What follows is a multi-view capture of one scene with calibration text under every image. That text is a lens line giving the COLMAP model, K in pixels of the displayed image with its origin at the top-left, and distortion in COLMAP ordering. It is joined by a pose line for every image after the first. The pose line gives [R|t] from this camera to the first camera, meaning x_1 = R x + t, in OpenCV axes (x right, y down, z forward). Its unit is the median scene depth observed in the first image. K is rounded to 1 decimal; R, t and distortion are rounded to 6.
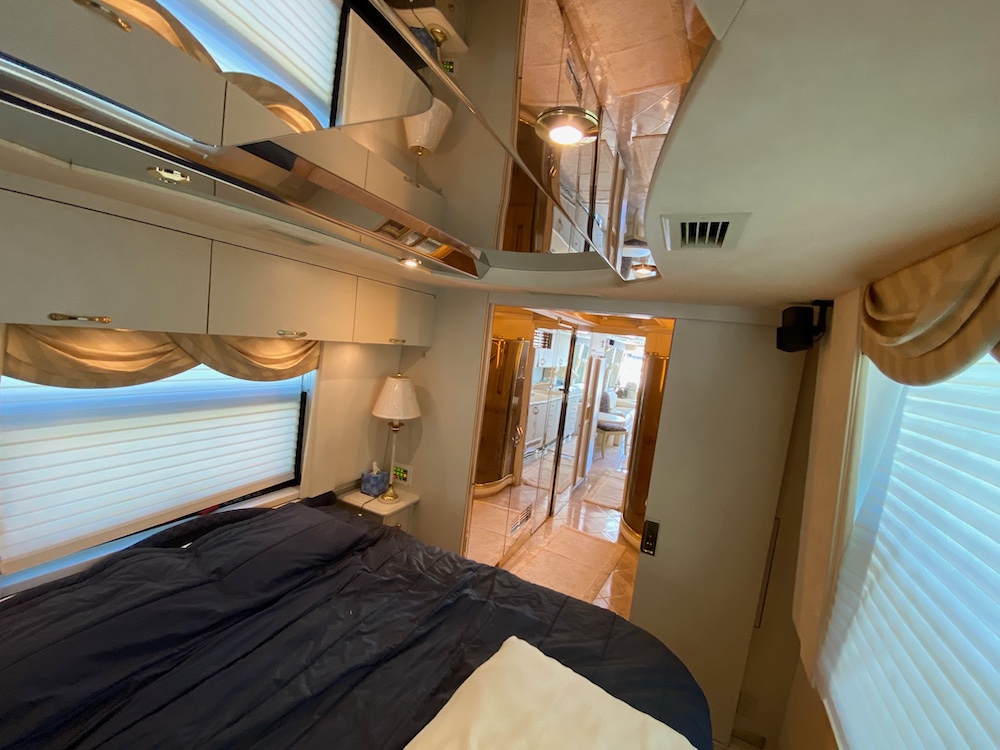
lens RADIAL K [[409.5, 0, 500.1], [0, 409.5, 369.5], [0, 0, 1]] dist [-0.001270, -0.006299]
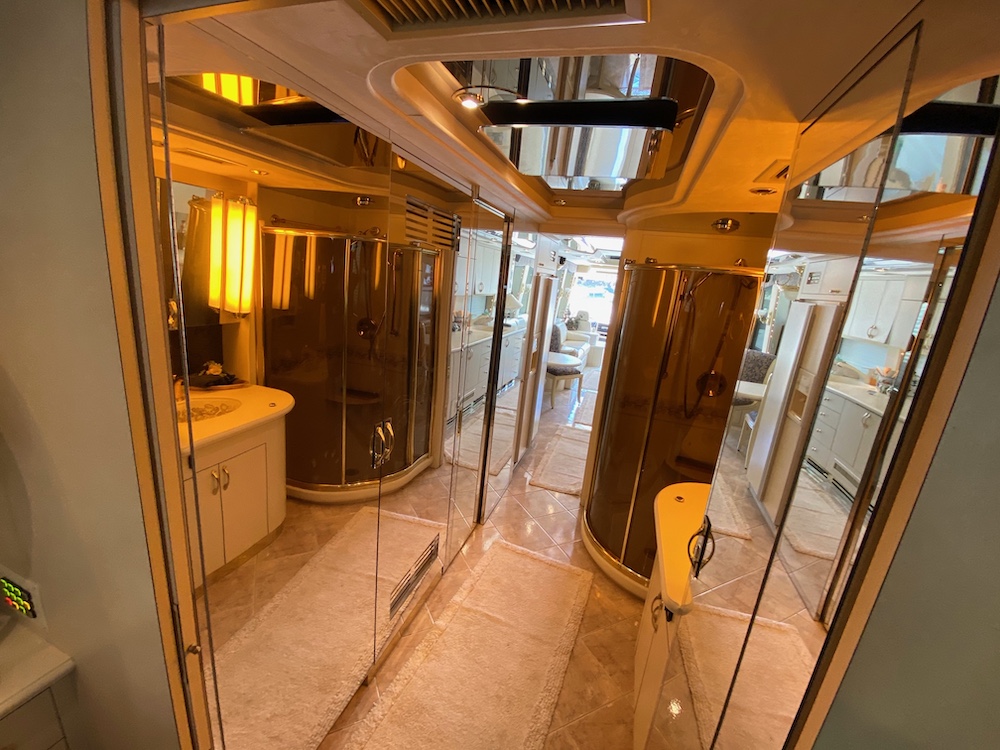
lens RADIAL K [[409.5, 0, 501.4], [0, 409.5, 381.9], [0, 0, 1]] dist [-0.001270, -0.006299]
pose [[0.990644, -0.048652, 0.127505, 0.070030], [0.022545, 0.979802, 0.198697, 0.005867], [-0.134596, -0.193963, 0.971731, 0.326328]]
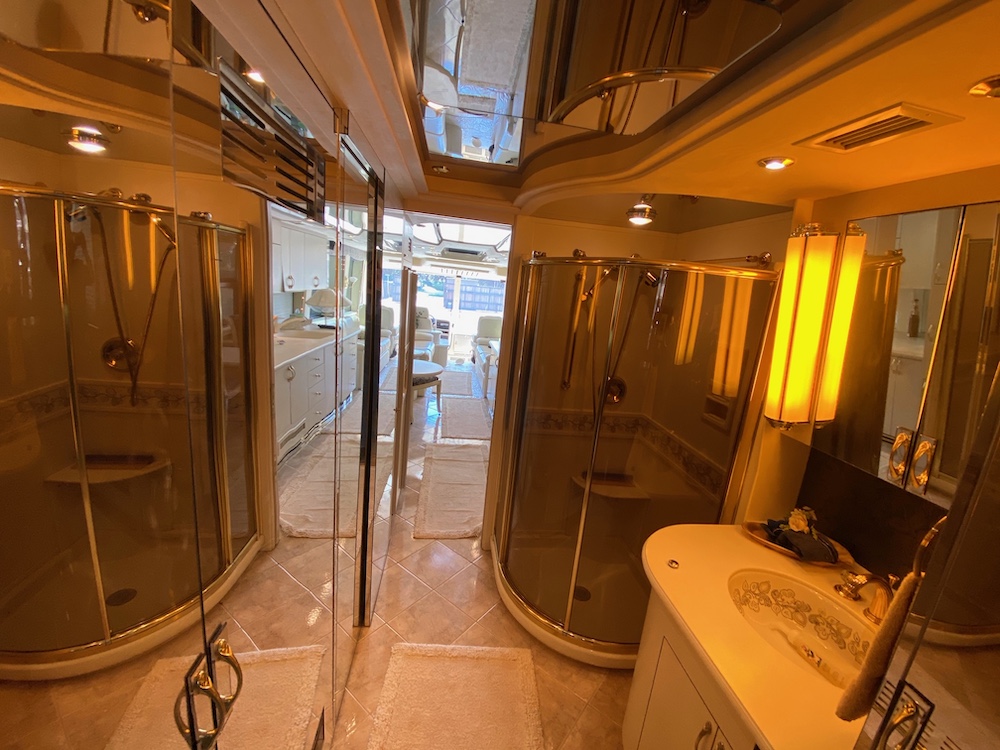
lens RADIAL K [[409.5, 0, 501.6], [0, 409.5, 370.9], [0, 0, 1]] dist [-0.001270, -0.006299]
pose [[0.836358, -0.147114, 0.528075, 0.043457], [0.040406, 0.977240, 0.208251, -0.008131], [-0.546693, -0.152835, 0.823267, 0.471283]]
